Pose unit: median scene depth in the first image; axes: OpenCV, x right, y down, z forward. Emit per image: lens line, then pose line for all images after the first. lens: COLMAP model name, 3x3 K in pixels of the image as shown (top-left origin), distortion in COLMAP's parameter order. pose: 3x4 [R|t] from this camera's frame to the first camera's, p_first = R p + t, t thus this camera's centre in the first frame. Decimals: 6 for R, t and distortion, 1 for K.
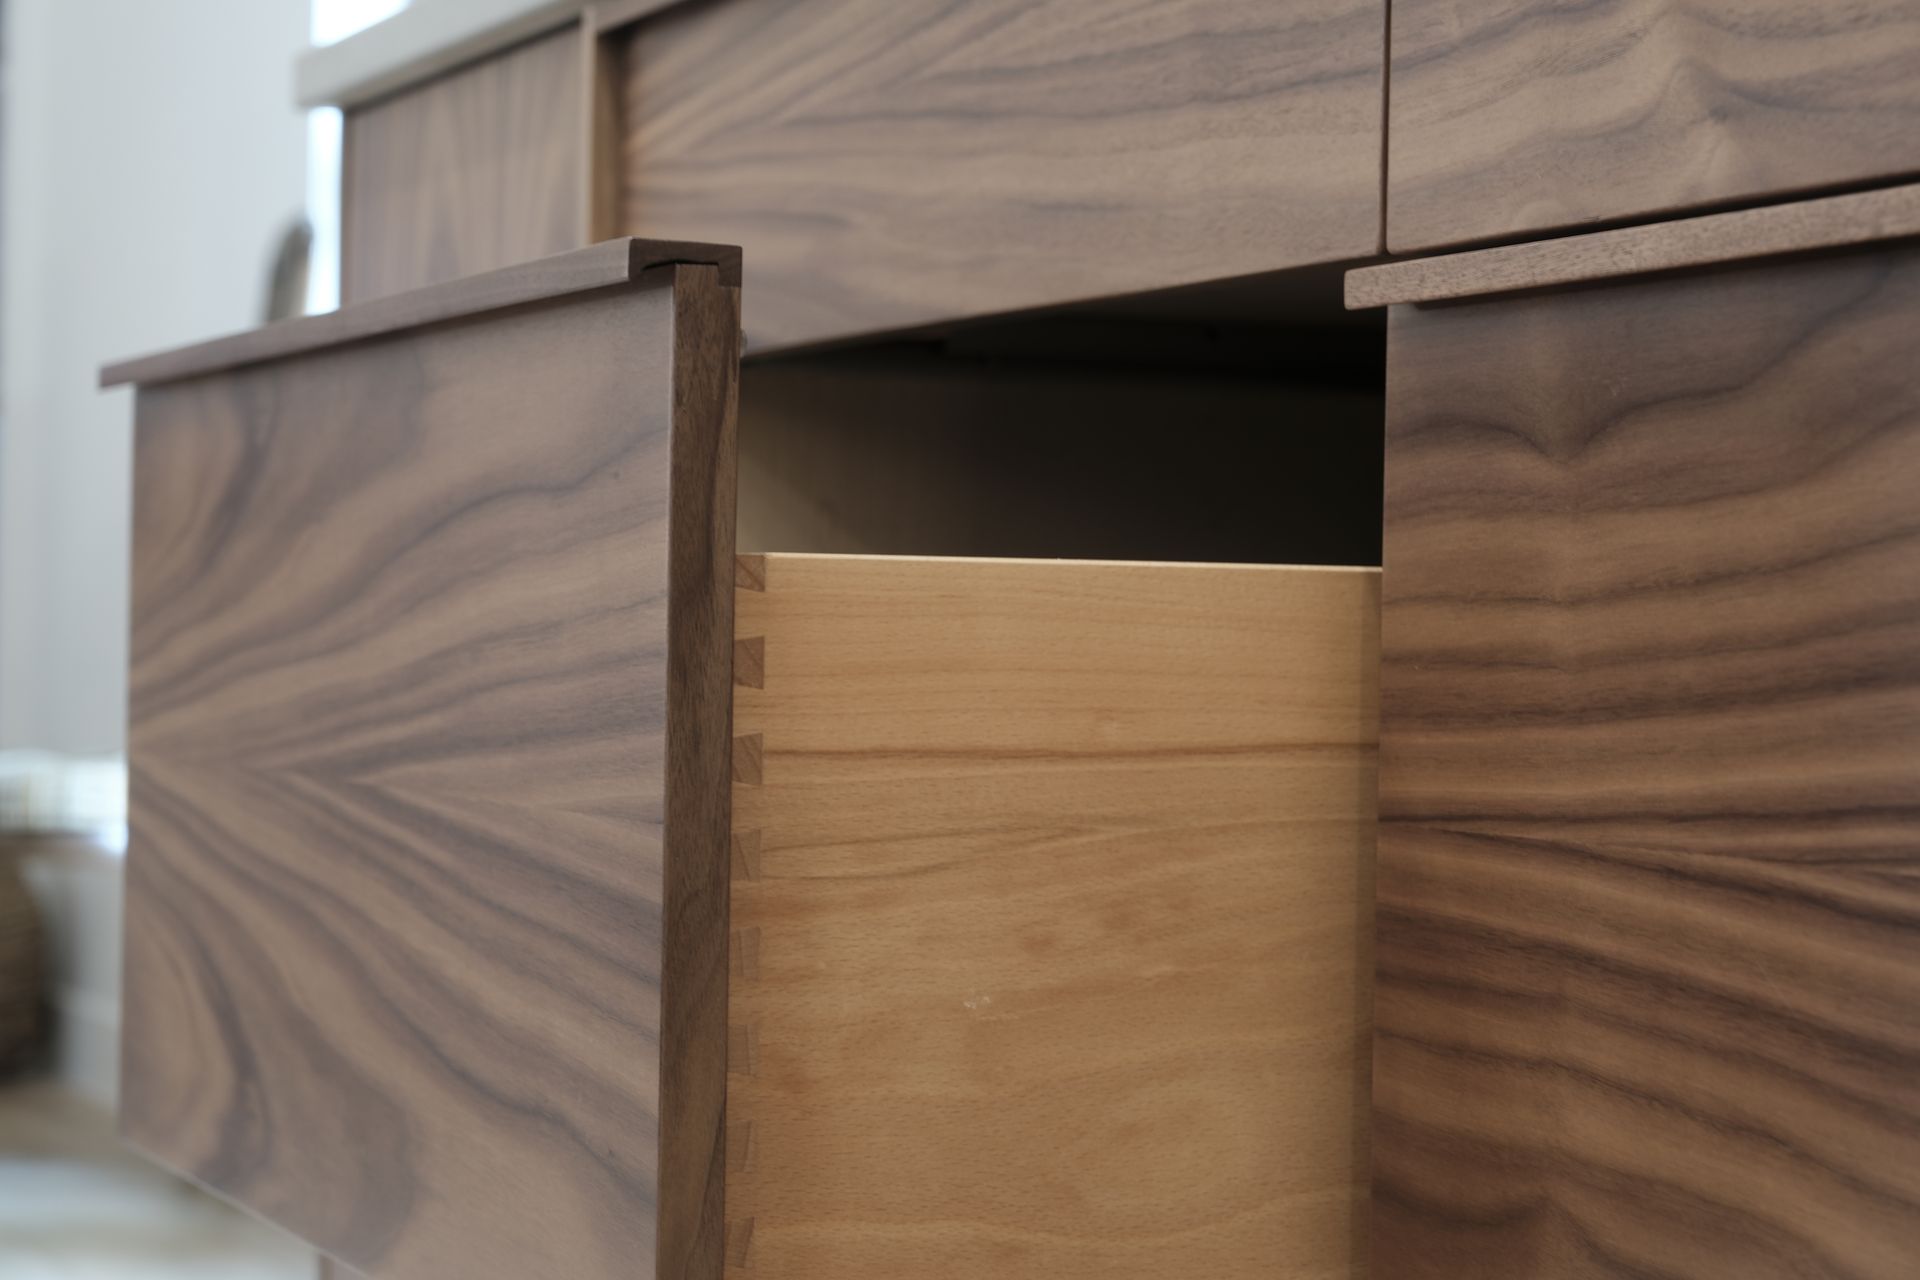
lens RADIAL K [[4526.5, 0, 962.6], [0, 4526.5, 644.9], [0, 0, 1]] dist [0.071146, 0.000000]
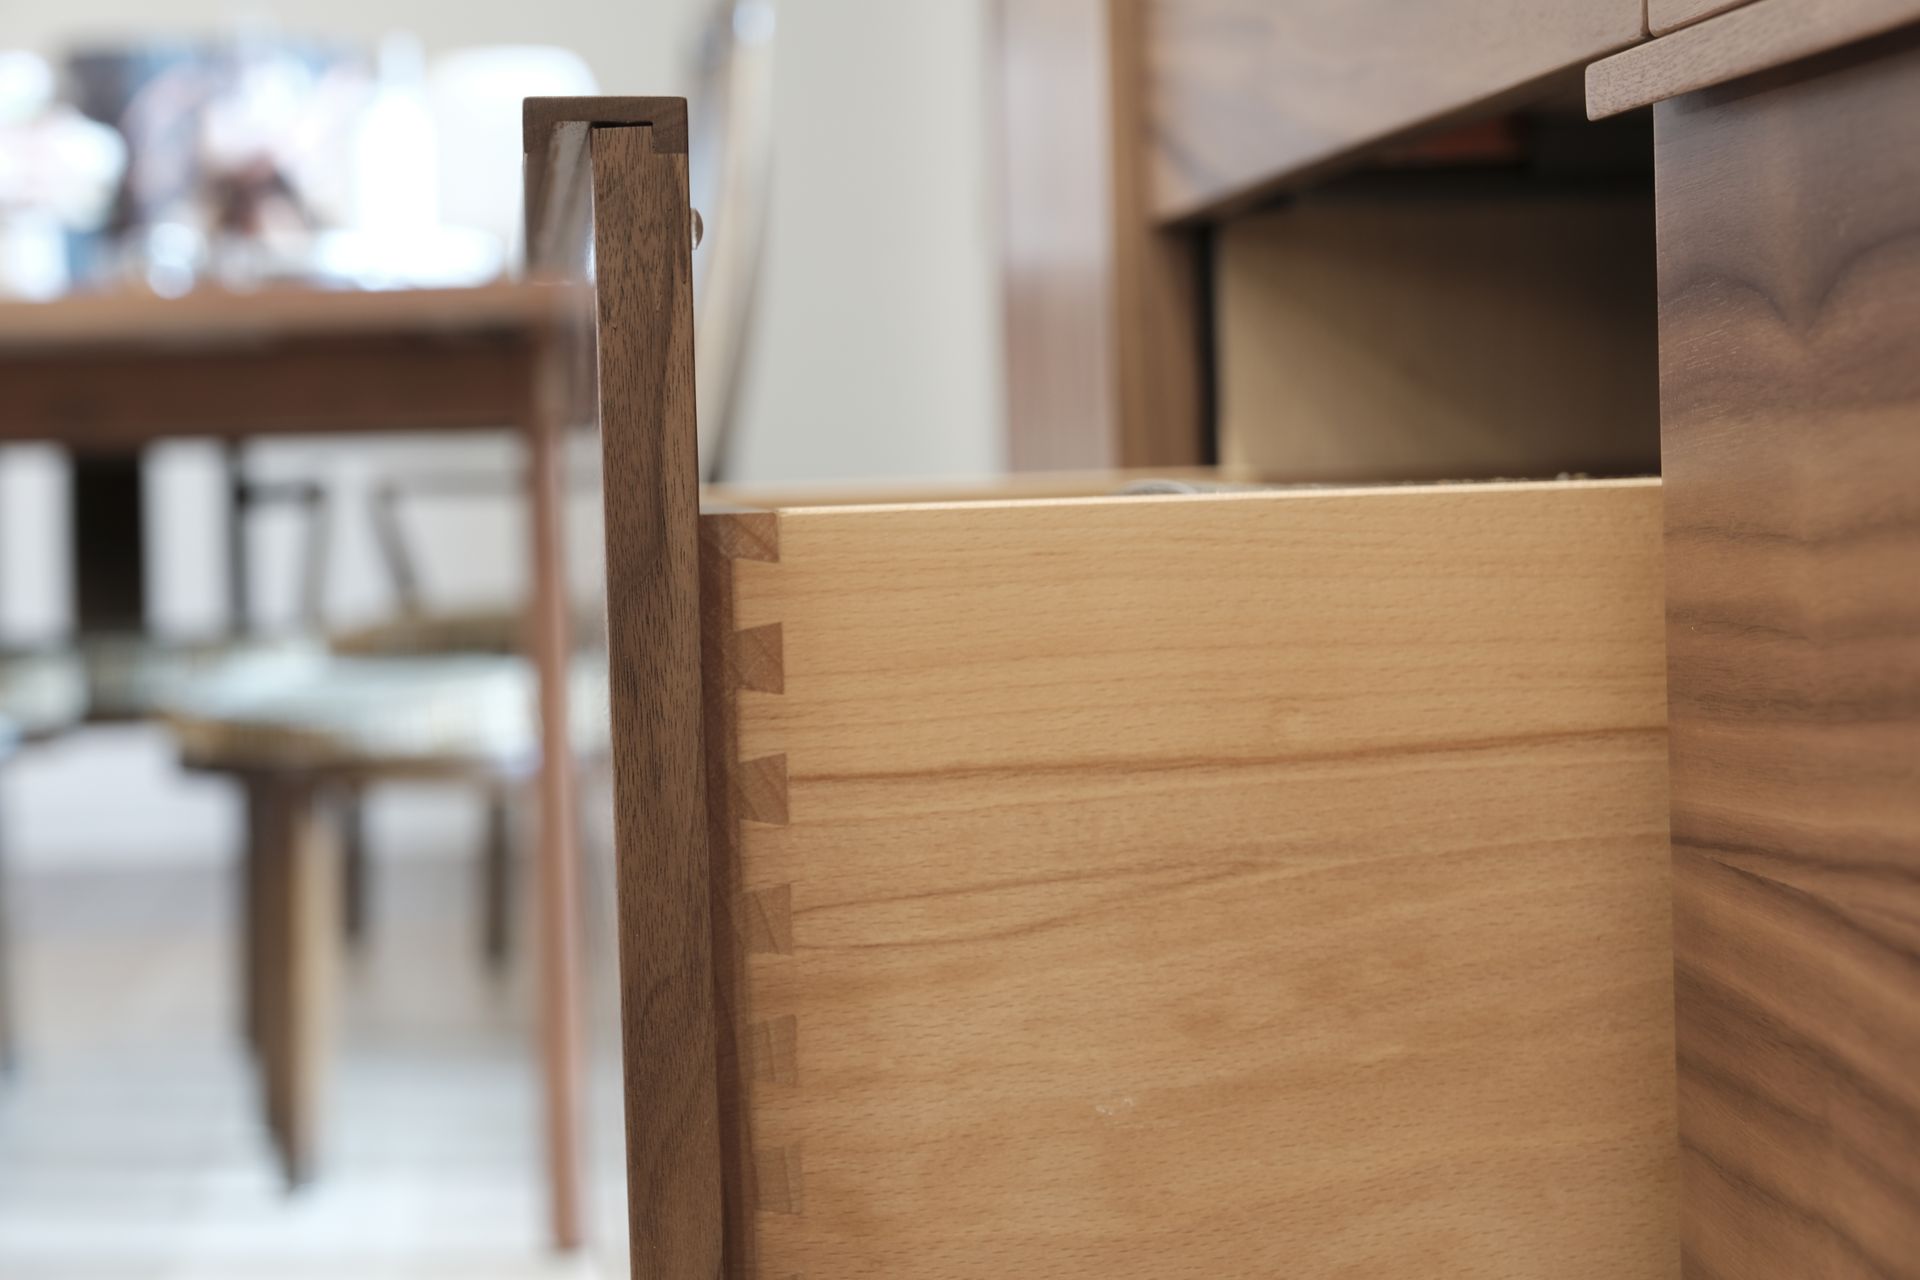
lens RADIAL K [[4526.5, 0, 957.5], [0, 4526.5, 638.6], [0, 0, 1]] dist [0.071146, 0.000000]
pose [[0.957799, -0.036530, -0.285107, 0.192480], [0.048545, 0.998201, 0.035185, -0.023685], [0.283309, -0.047541, 0.957850, 0.298452]]
